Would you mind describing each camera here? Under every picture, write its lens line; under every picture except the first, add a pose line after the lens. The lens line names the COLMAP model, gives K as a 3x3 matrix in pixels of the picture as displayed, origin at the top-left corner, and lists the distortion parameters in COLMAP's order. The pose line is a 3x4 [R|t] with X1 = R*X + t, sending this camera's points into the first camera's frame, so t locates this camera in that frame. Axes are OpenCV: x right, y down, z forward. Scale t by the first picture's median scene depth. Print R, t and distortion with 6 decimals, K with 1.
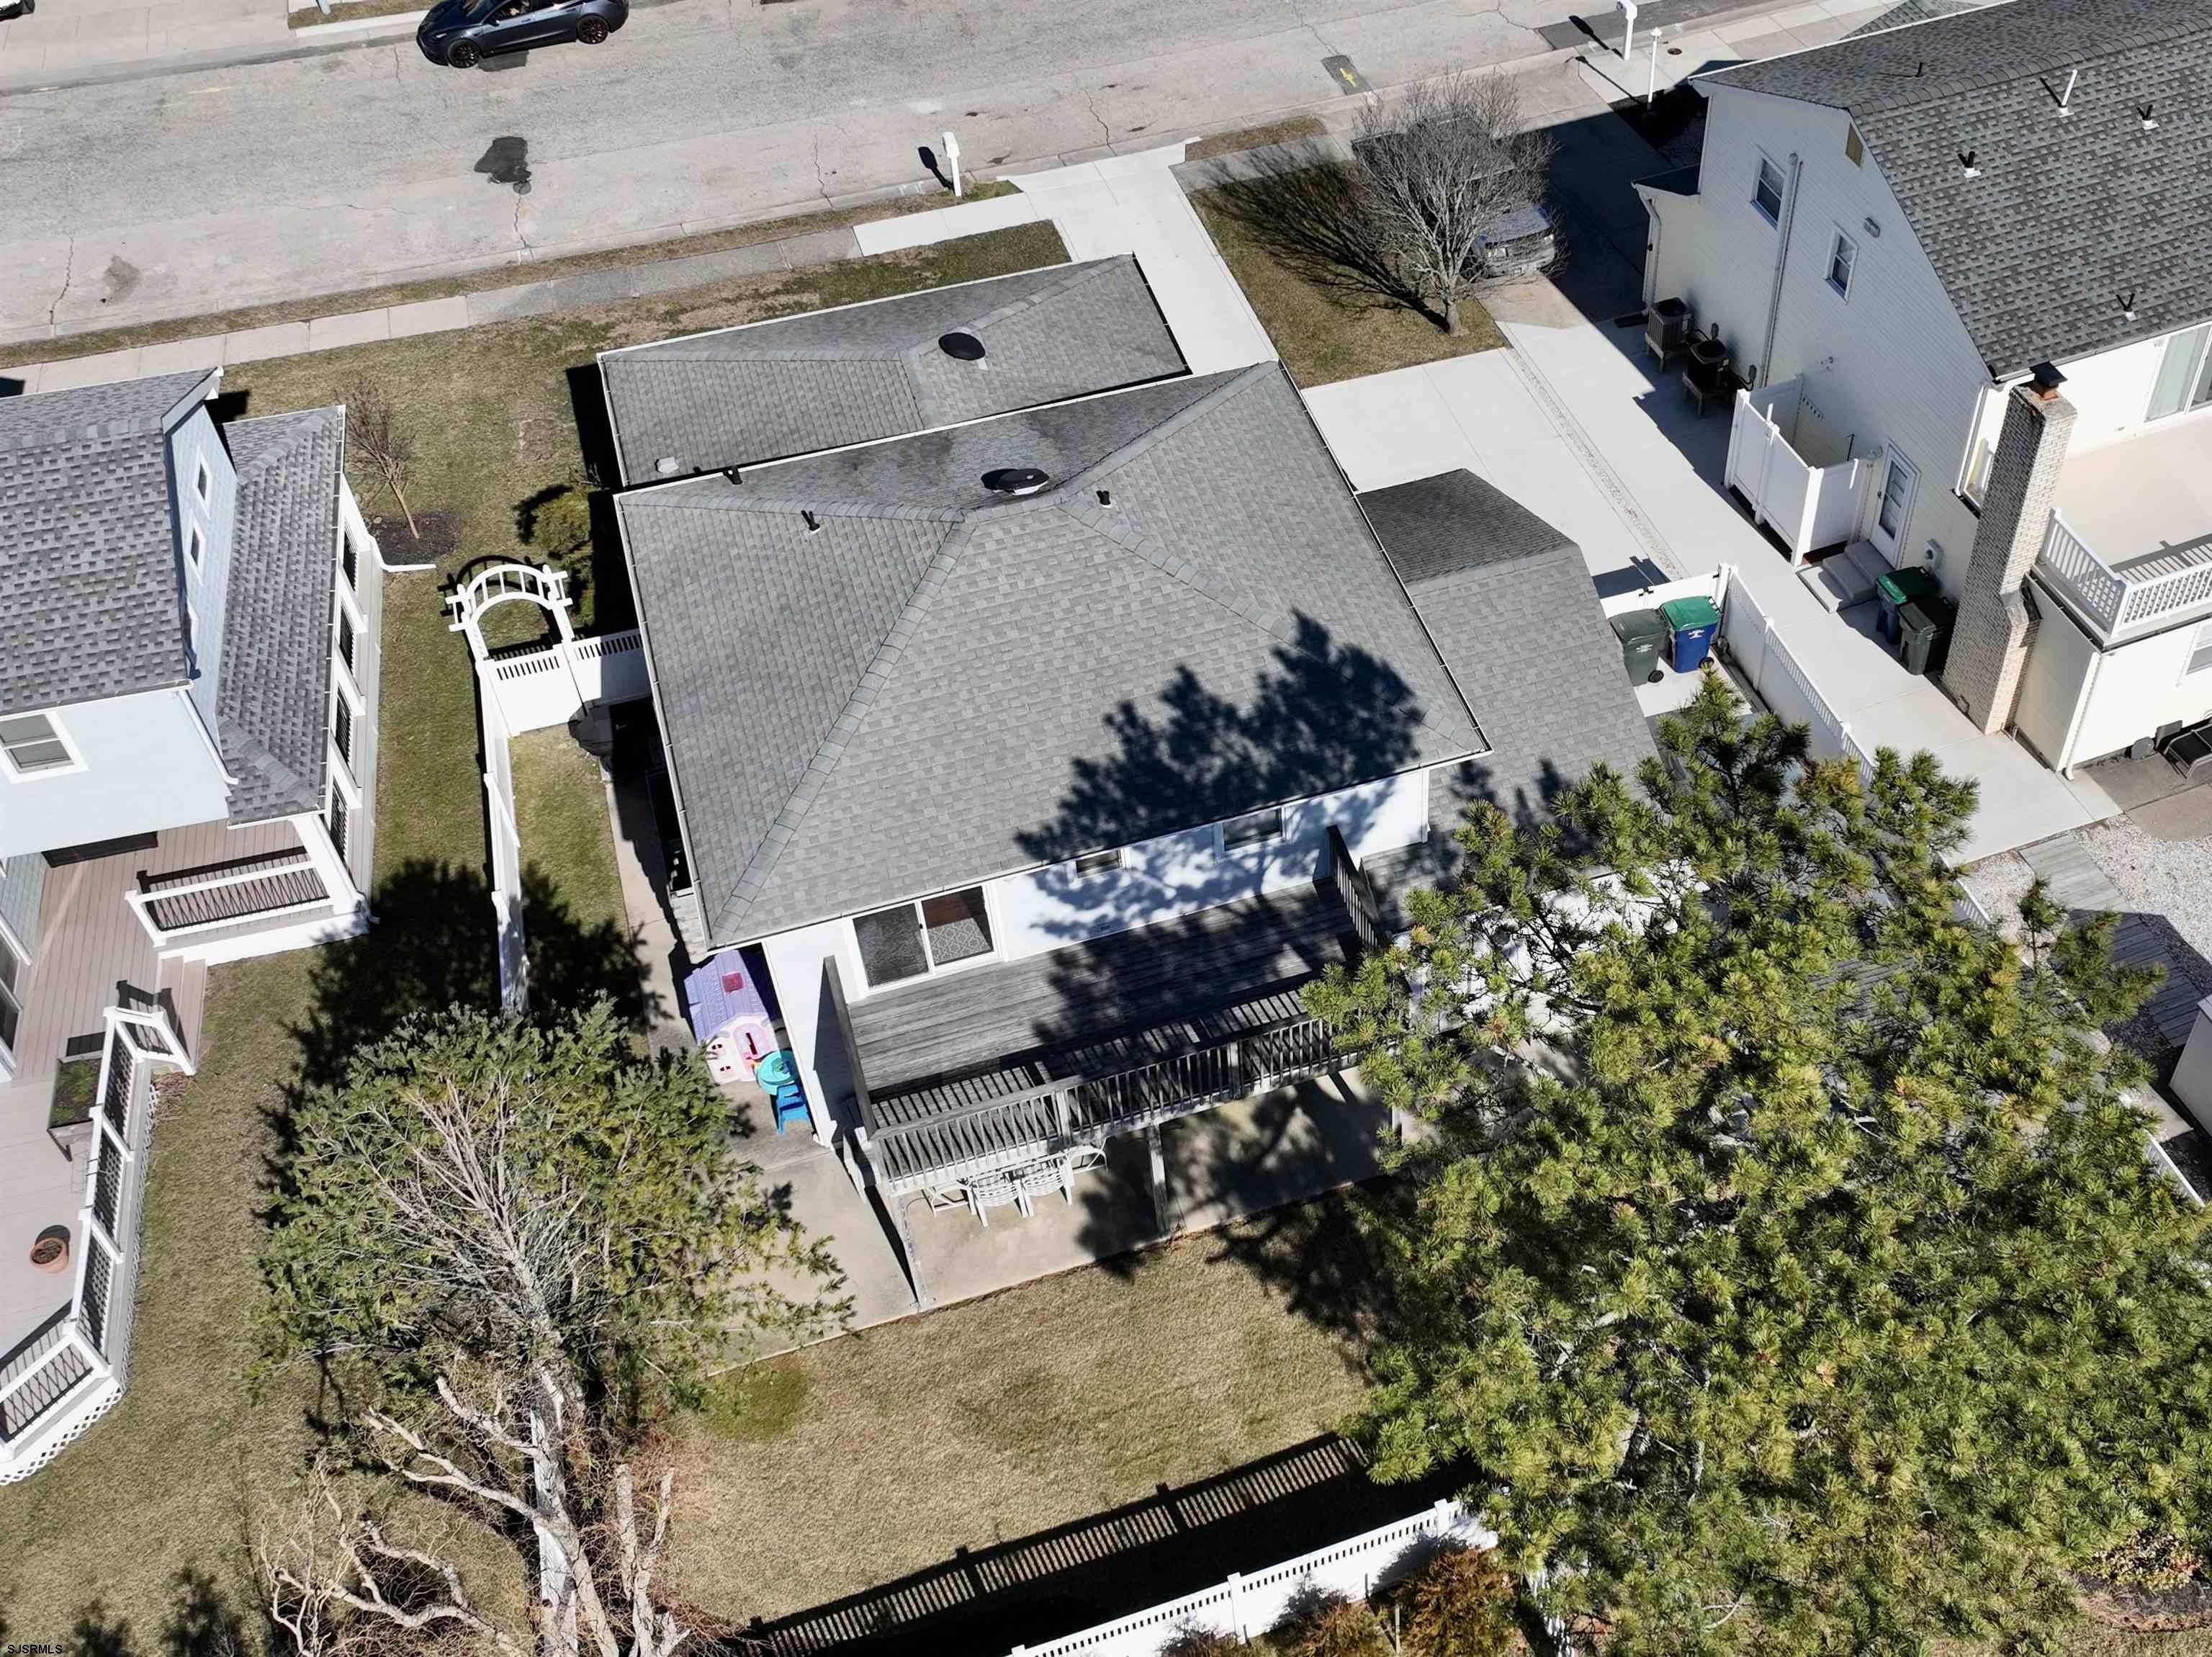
lens RADIAL K [[2322.6, 0, 1336.3], [0, 2322.6, 817.1], [0, 0, 1]] dist [0.032776, -0.036342]
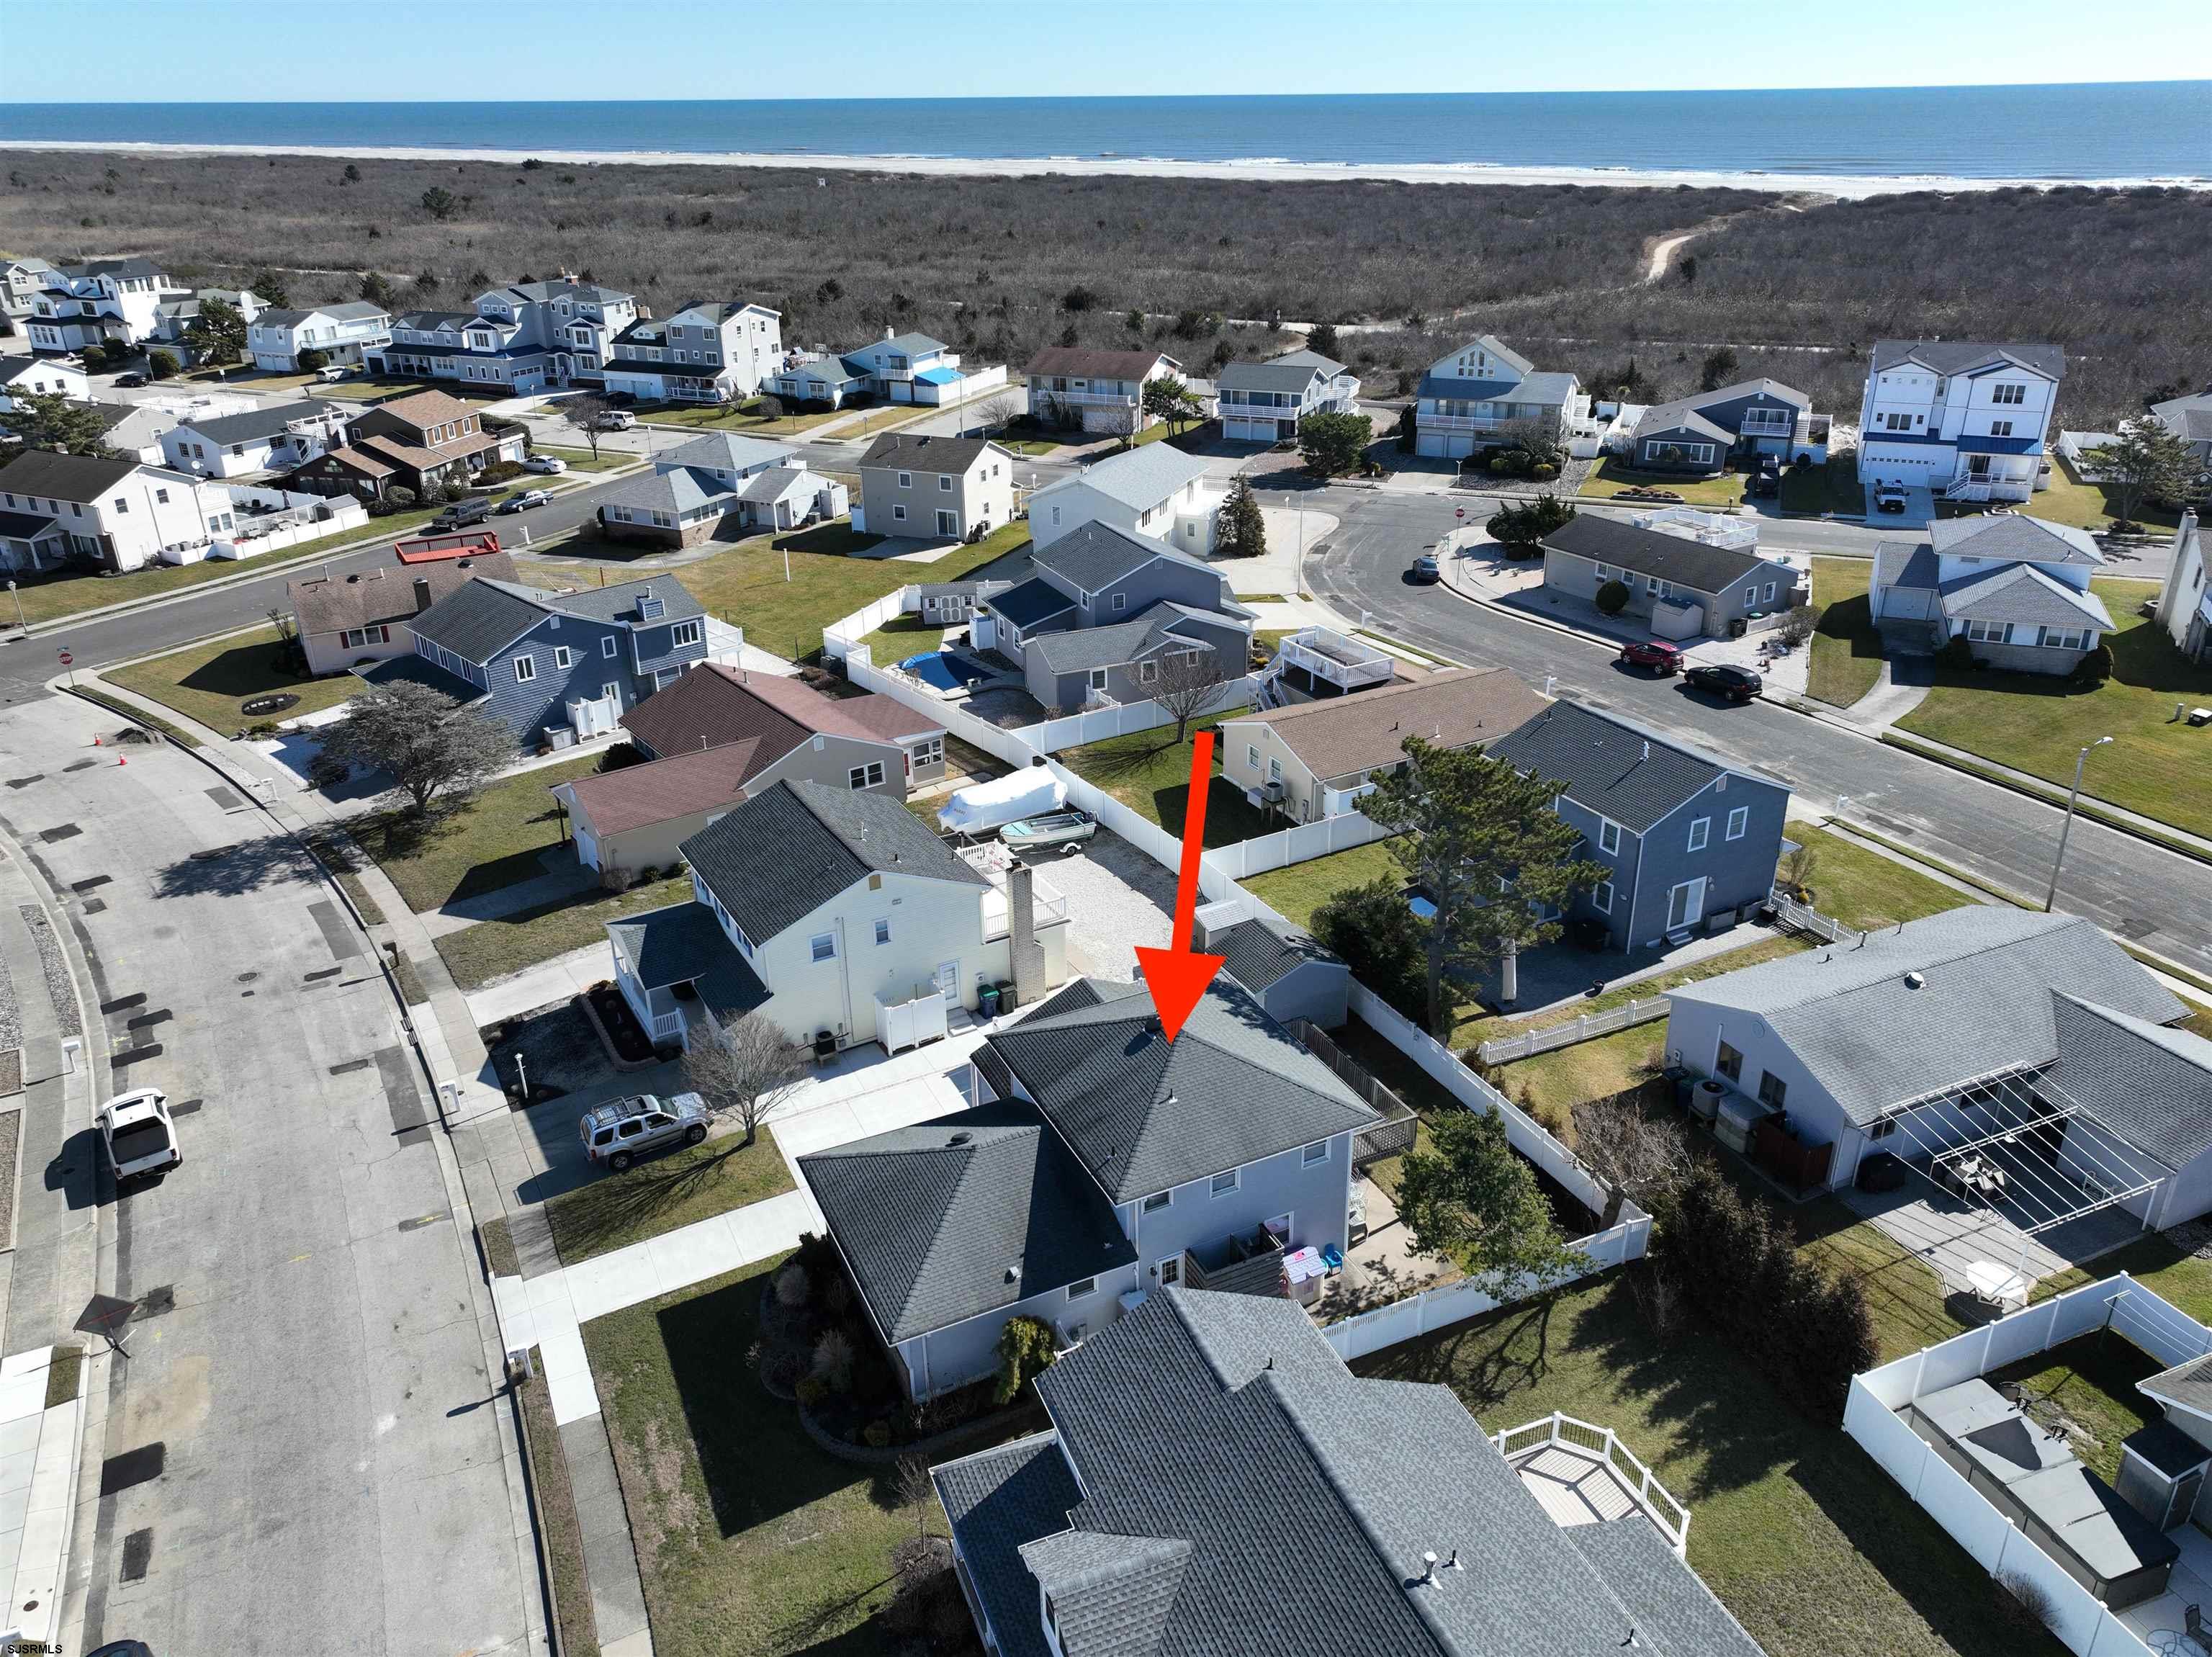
lens RADIAL K [[1597.9, 0, 1133.1], [0, 1597.9, 826.3], [0, 0, 1]] dist [0.006631, 0.005974]
pose [[-0.132664, -0.403960, 0.905106, -1.510284], [0.736008, 0.571466, 0.362932, -0.861849], [-0.663847, 0.714313, 0.221505, 0.511619]]
